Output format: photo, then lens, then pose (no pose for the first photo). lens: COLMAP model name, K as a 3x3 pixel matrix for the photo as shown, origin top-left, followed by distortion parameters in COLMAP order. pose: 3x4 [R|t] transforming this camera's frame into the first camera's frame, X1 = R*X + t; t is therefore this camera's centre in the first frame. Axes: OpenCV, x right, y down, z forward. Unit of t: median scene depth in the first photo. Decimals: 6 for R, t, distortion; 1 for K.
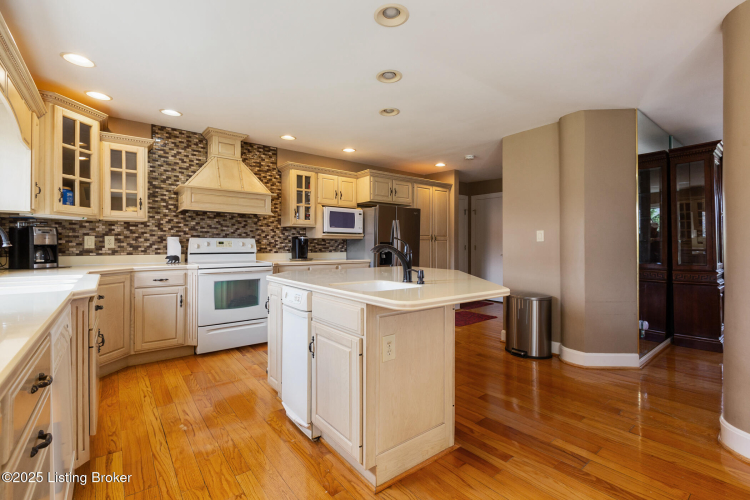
lens RADIAL K [[335.0, 0, 376.7], [0, 335.0, 243.7], [0, 0, 1]] dist [-0.002724, -0.000613]
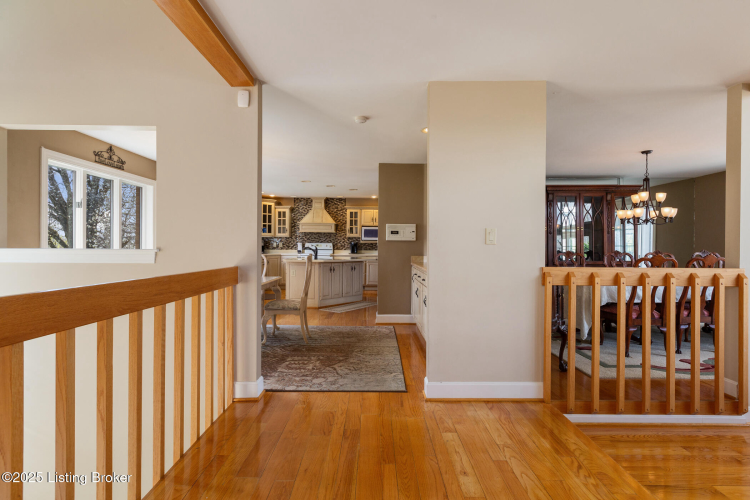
lens RADIAL K [[383.8, 0, 372.4], [0, 383.8, 247.8], [0, 0, 1]] dist [0.003702, 0.000804]
pose [[0.778371, 0.014035, -0.627648, 1.560502], [-0.008916, 0.999896, 0.011301, -0.018294], [0.627742, -0.003200, 0.778415, -0.855466]]
